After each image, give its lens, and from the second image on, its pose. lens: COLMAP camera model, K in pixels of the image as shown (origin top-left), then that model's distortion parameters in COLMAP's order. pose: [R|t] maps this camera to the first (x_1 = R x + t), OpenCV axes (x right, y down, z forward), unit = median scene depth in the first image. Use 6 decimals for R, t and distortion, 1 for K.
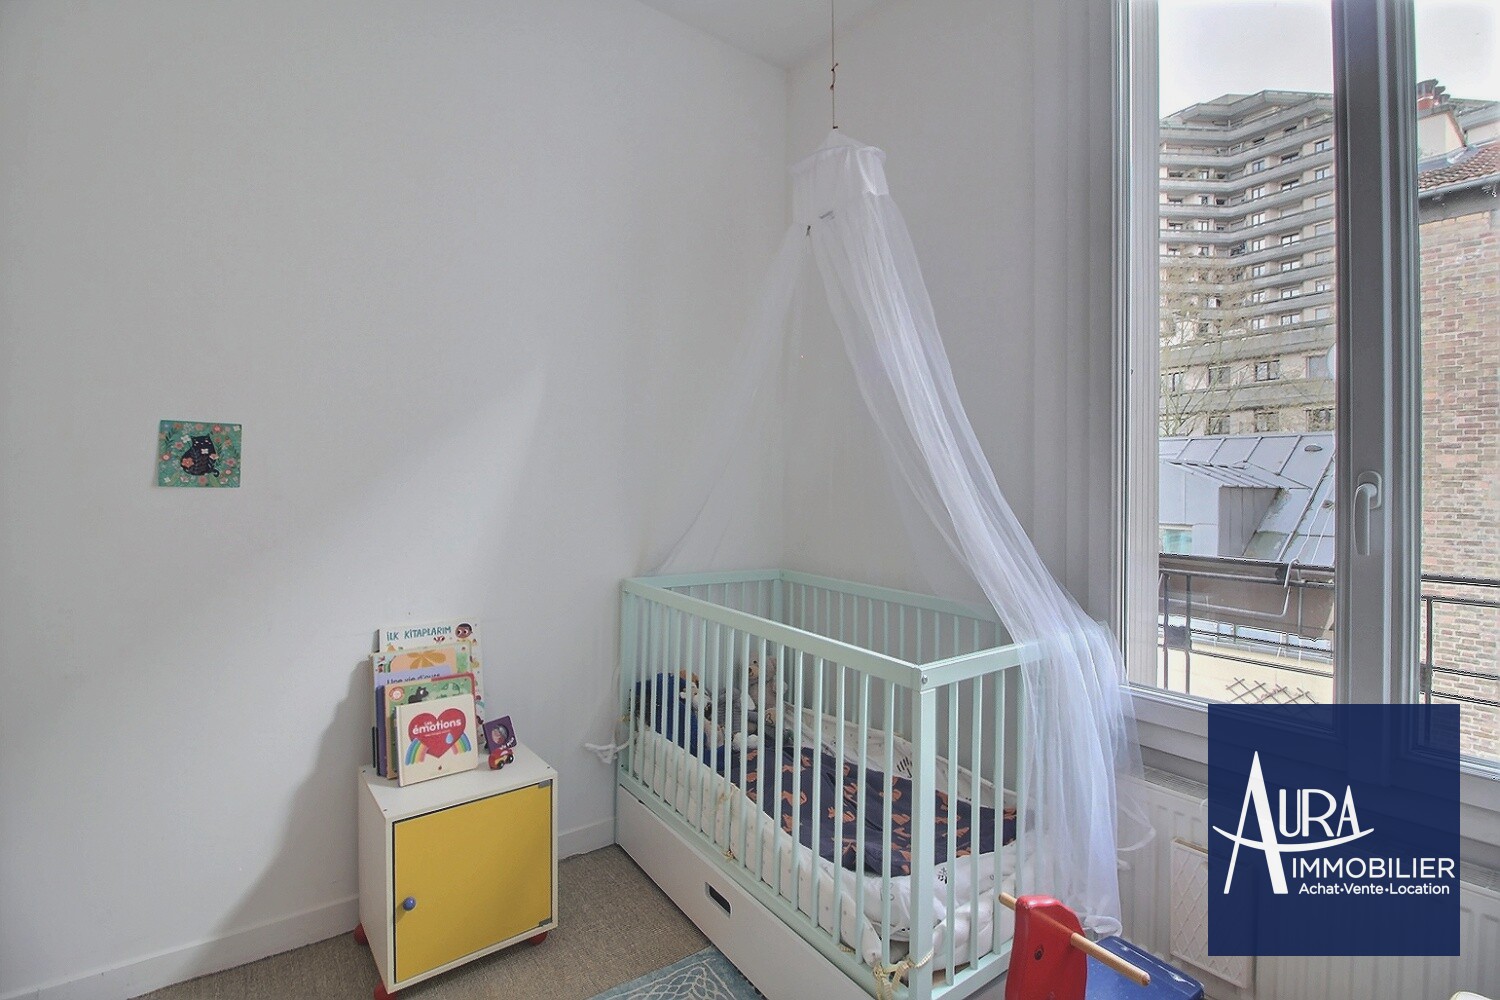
lens RADIAL K [[697.7, 0, 750.0], [0, 697.7, 500.0], [0, 0, 1]] dist [0.000819, -0.018985]
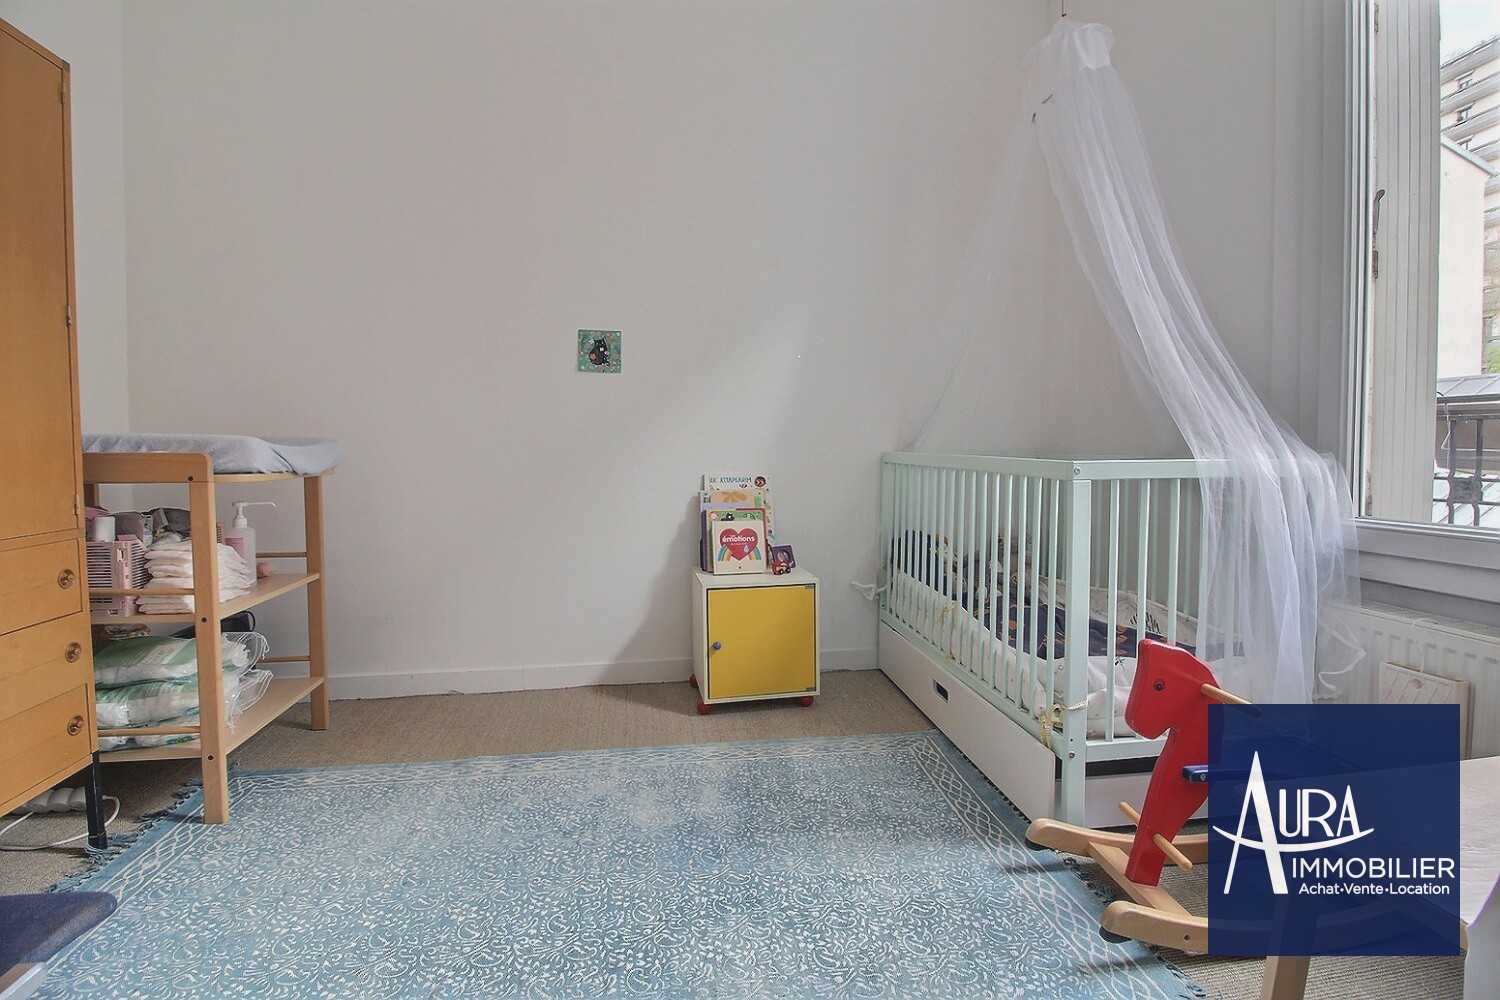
lens RADIAL K [[661.0, 0, 750.0], [0, 661.0, 500.0], [0, 0, 1]] dist [-0.020612, 0.000155]
pose [[0.890154, 0.022416, -0.455108, 0.178591], [0.007715, 0.997905, 0.064242, 0.157494], [0.455594, -0.060697, 0.888116, -0.174501]]
